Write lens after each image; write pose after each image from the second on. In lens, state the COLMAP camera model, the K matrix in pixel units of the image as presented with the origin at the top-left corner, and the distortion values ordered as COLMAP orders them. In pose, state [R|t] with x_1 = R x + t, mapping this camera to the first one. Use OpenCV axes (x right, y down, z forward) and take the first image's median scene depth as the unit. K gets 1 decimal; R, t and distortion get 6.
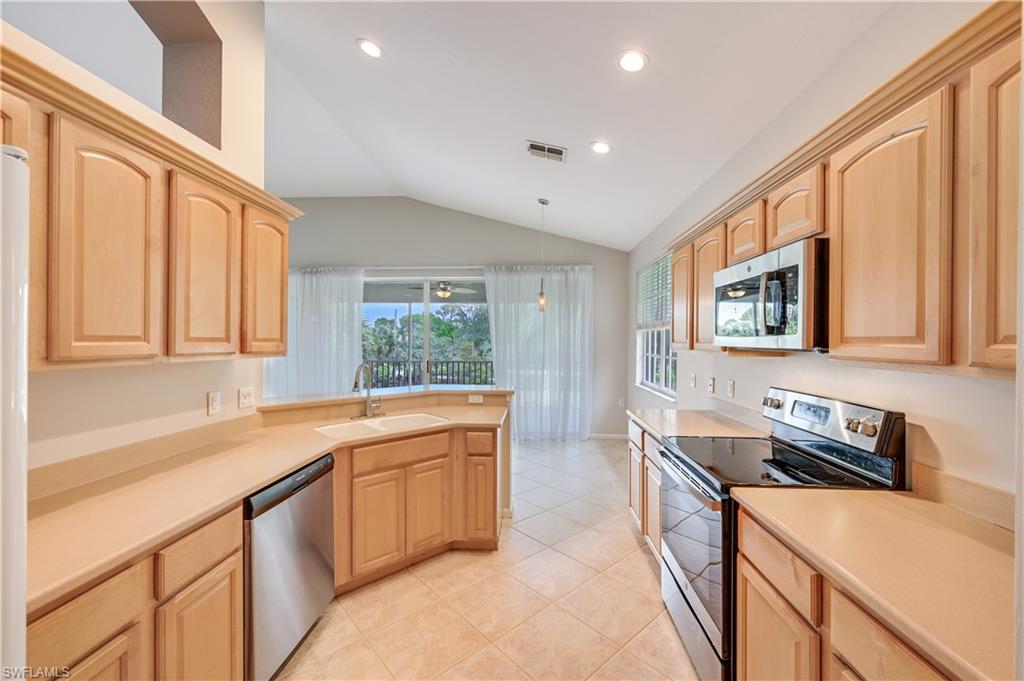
lens RADIAL K [[407.6, 0, 517.3], [0, 407.6, 337.4], [0, 0, 1]] dist [0.000078, -0.000006]
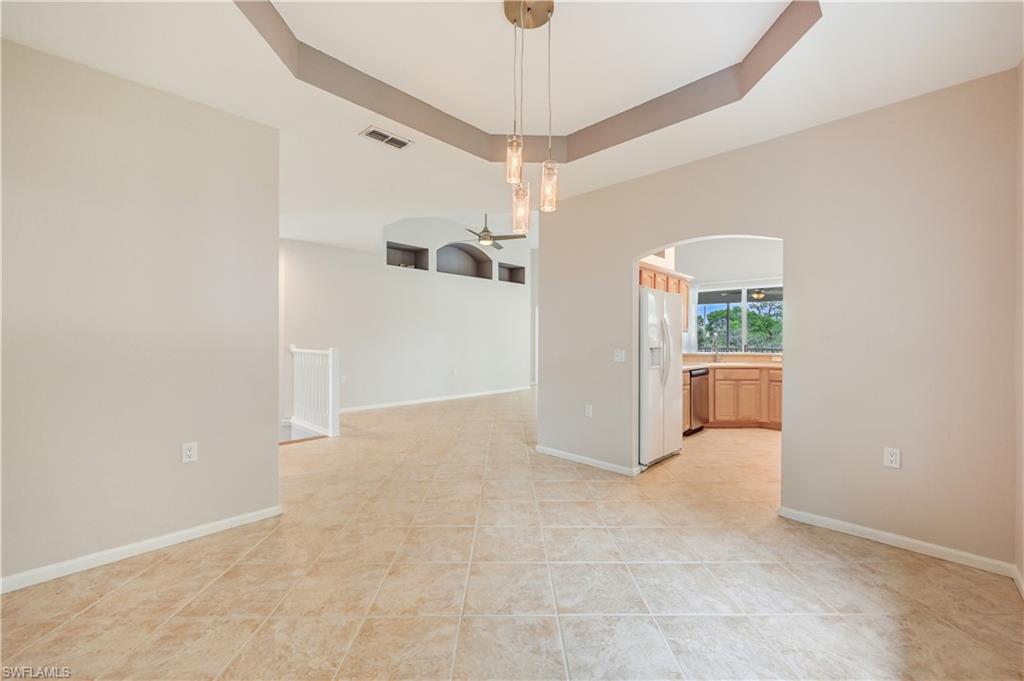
lens RADIAL K [[407.6, 0, 514.8], [0, 407.6, 338.5], [0, 0, 1]] dist [0.000078, -0.000006]
pose [[0.751665, 0.005682, -0.659521, 0.116669], [0.000961, 0.999952, 0.009710, 0.021461], [0.659545, -0.007932, 0.751623, -0.611539]]
